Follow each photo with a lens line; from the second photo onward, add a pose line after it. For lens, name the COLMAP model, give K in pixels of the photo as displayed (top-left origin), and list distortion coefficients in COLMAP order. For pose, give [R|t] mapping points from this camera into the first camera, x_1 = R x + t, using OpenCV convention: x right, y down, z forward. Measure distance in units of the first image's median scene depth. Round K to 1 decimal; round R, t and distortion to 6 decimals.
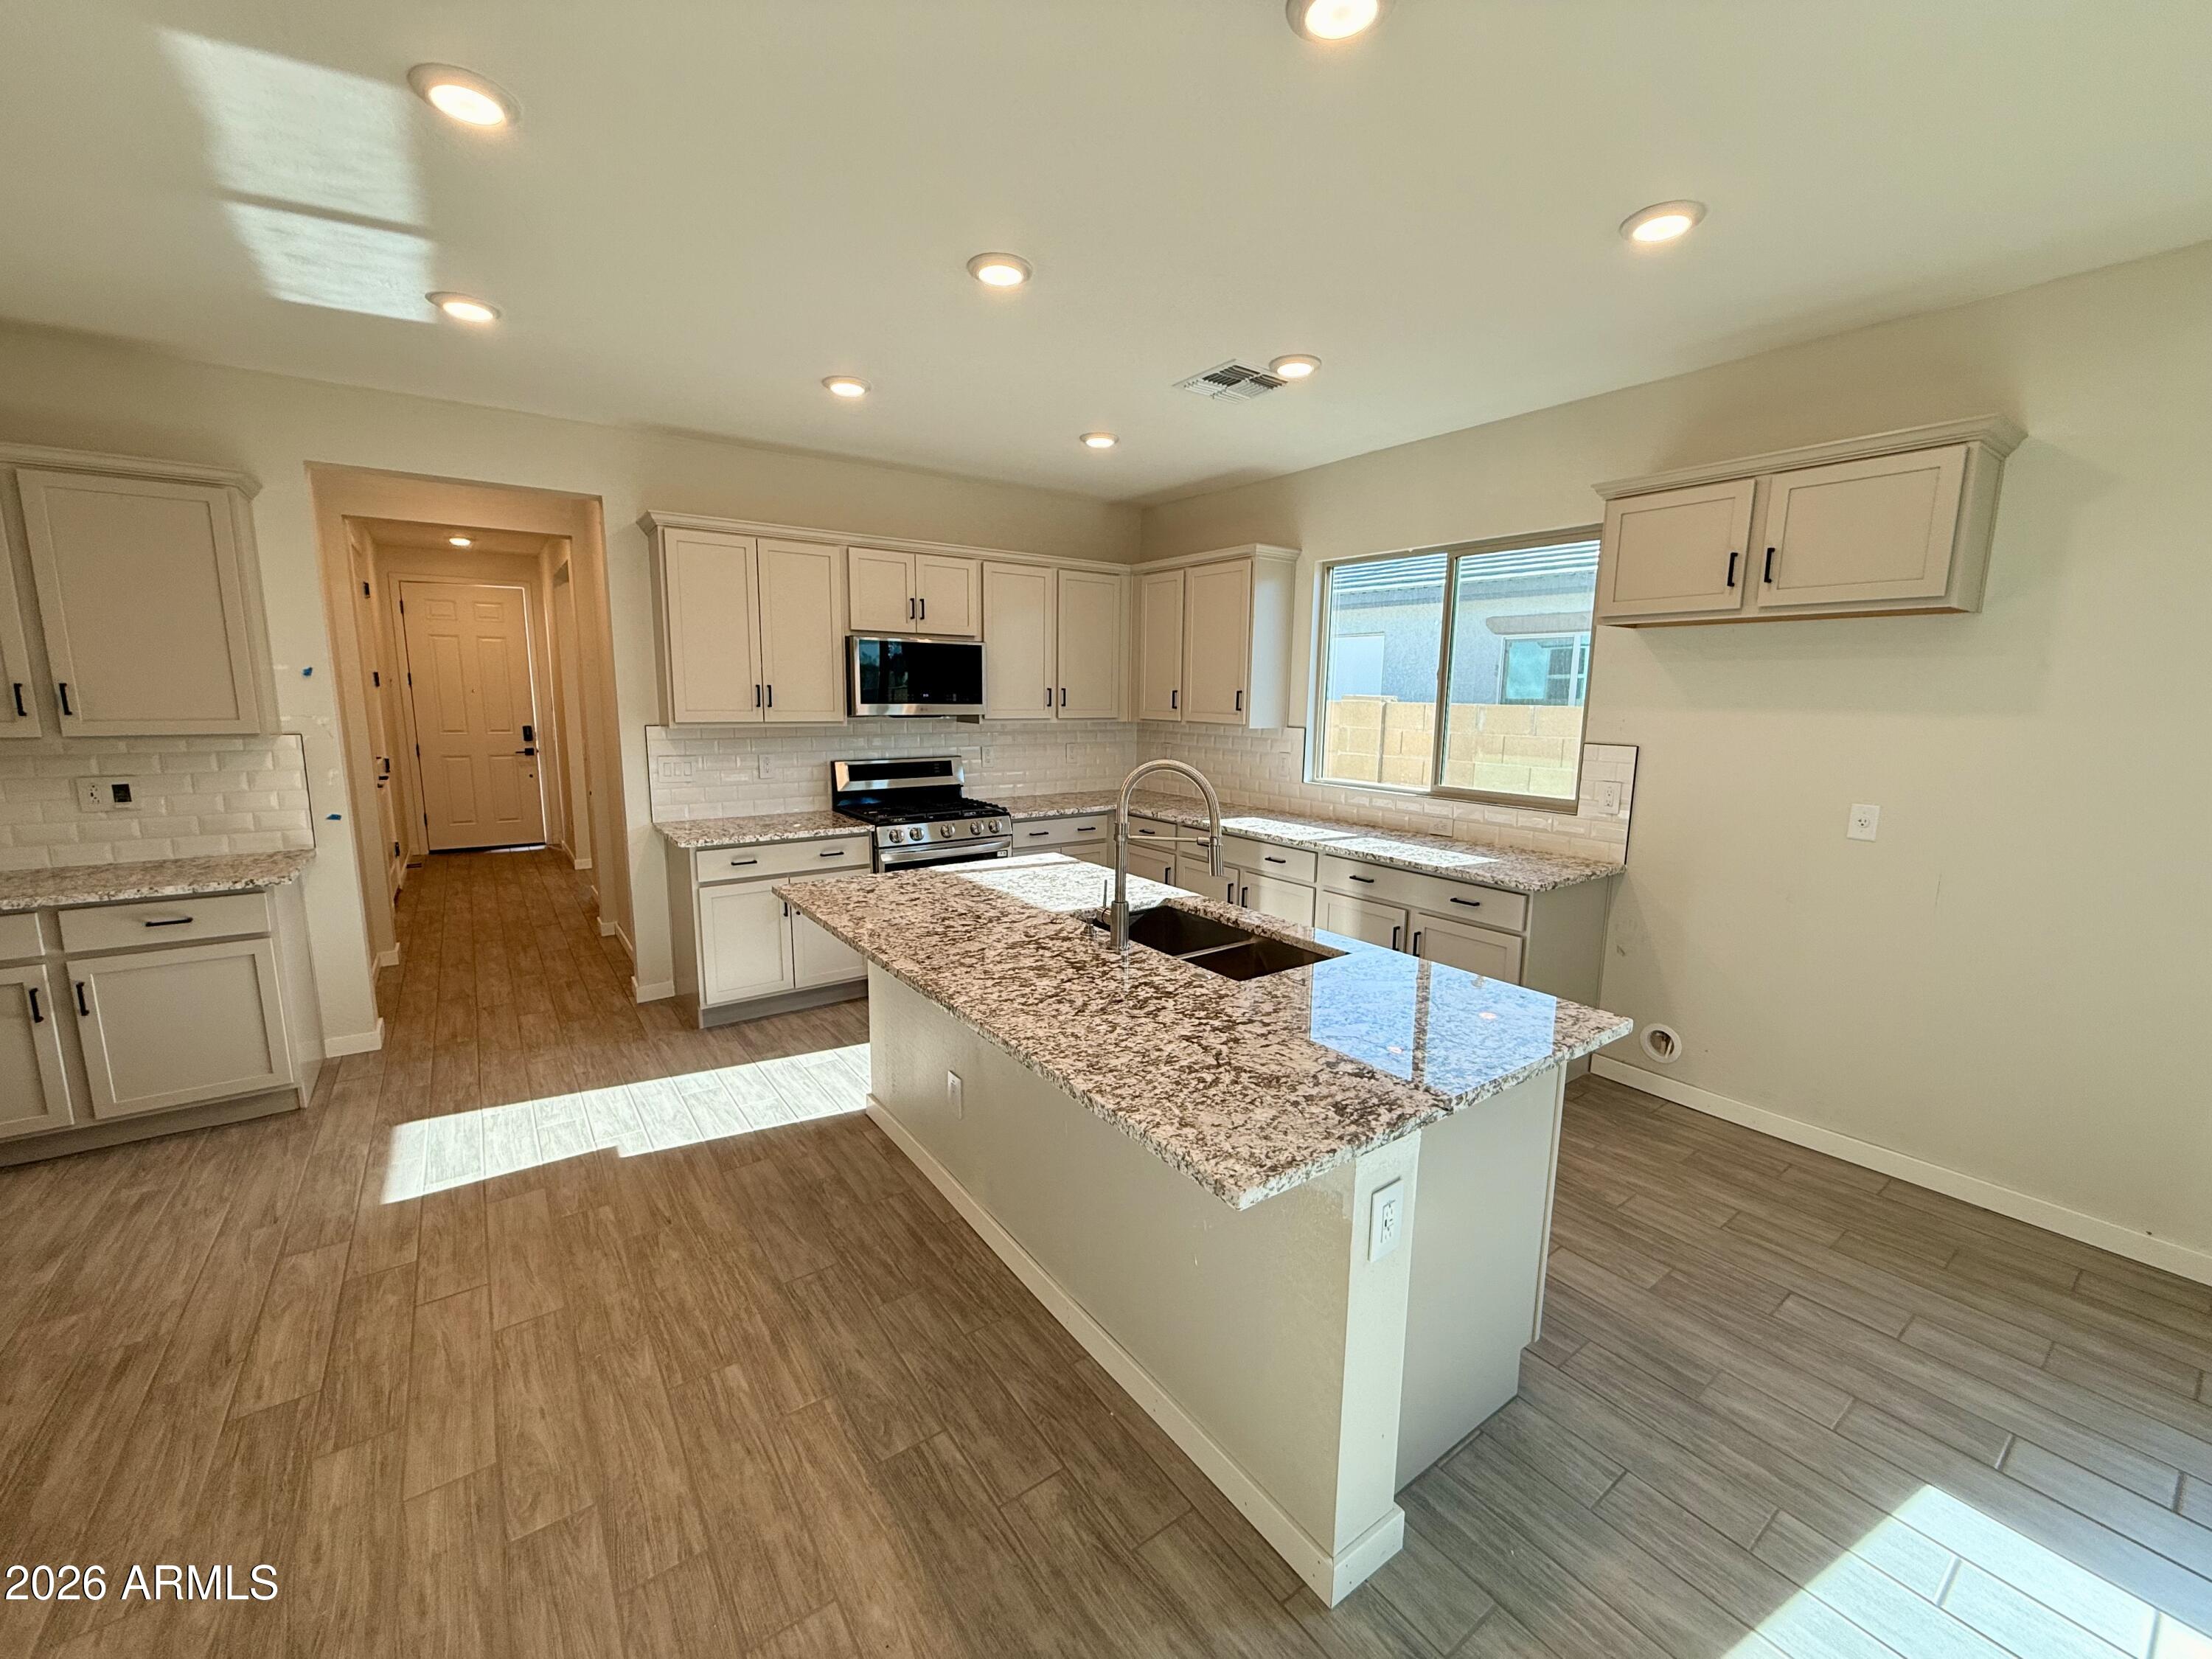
lens RADIAL K [[891.6, 0, 1103.2], [0, 891.6, 830.8], [0, 0, 1]] dist [-0.001603, -0.000138]
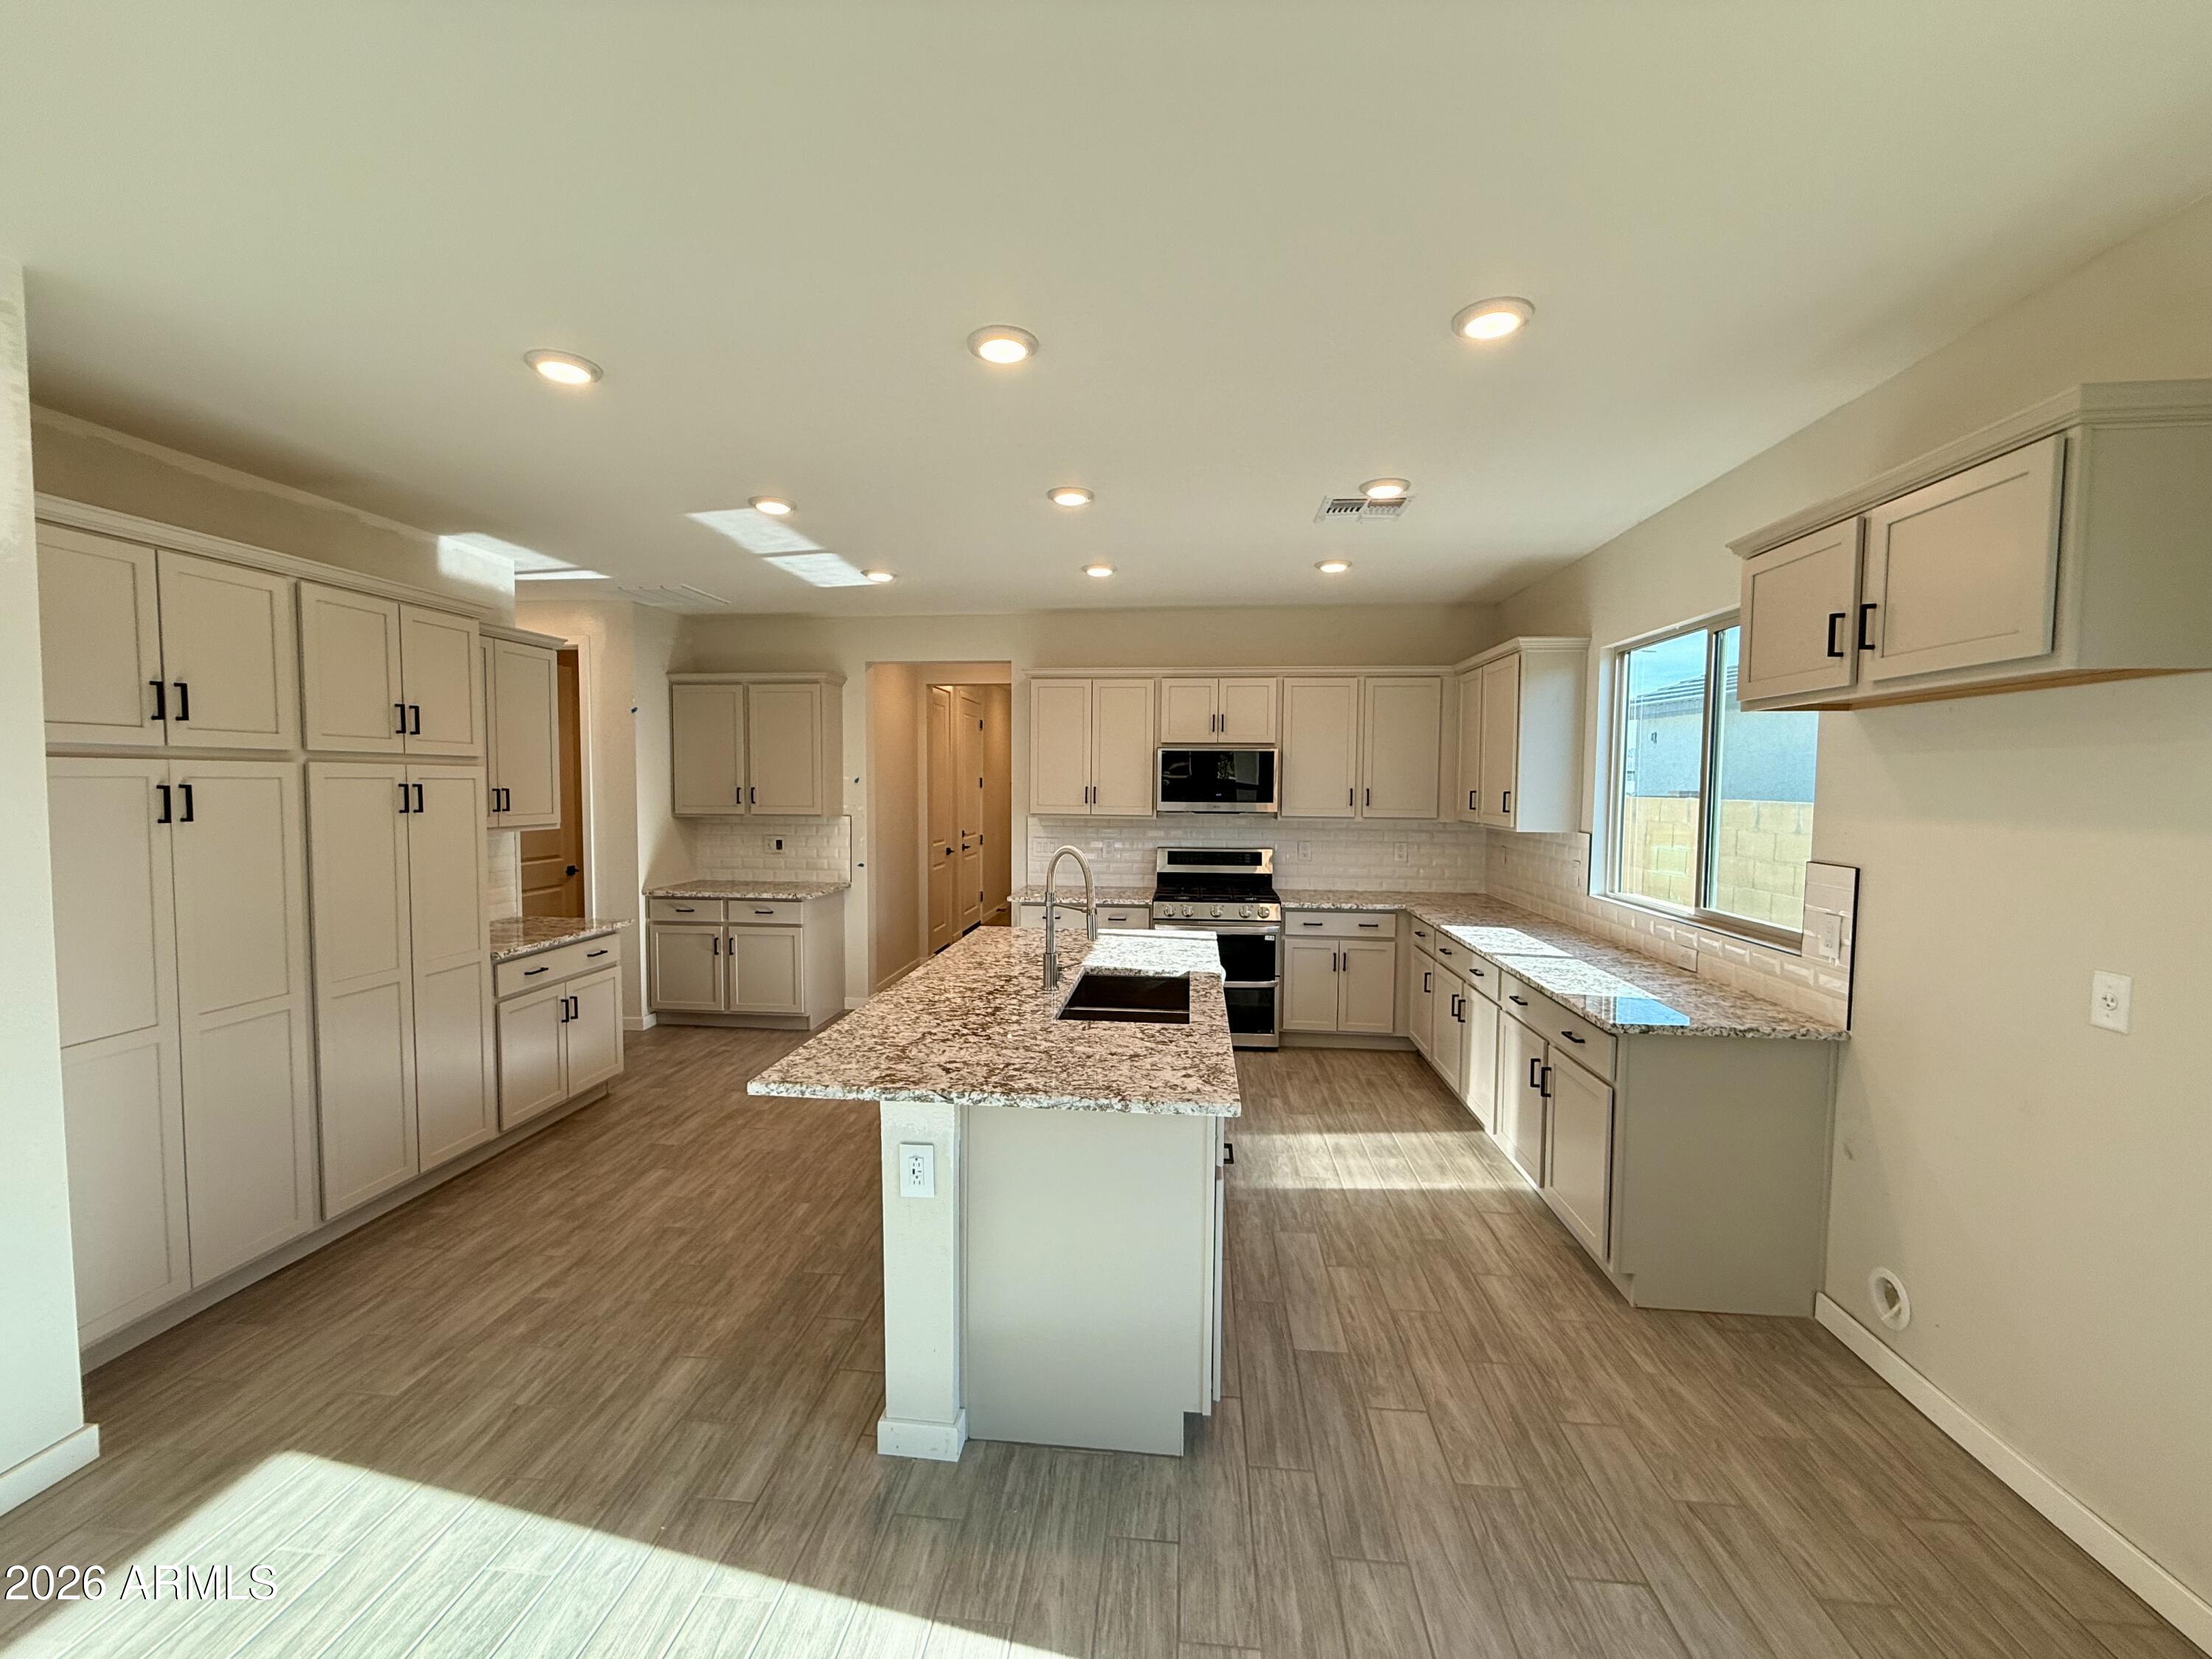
lens RADIAL K [[891.6, 0, 1093.0], [0, 891.6, 829.9], [0, 0, 1]] dist [-0.001603, -0.000138]
pose [[0.740988, 0.030517, -0.670824, 0.521550], [-0.103663, 0.992190, -0.069370, -0.008452], [0.663468, 0.120942, 0.738365, 0.031728]]
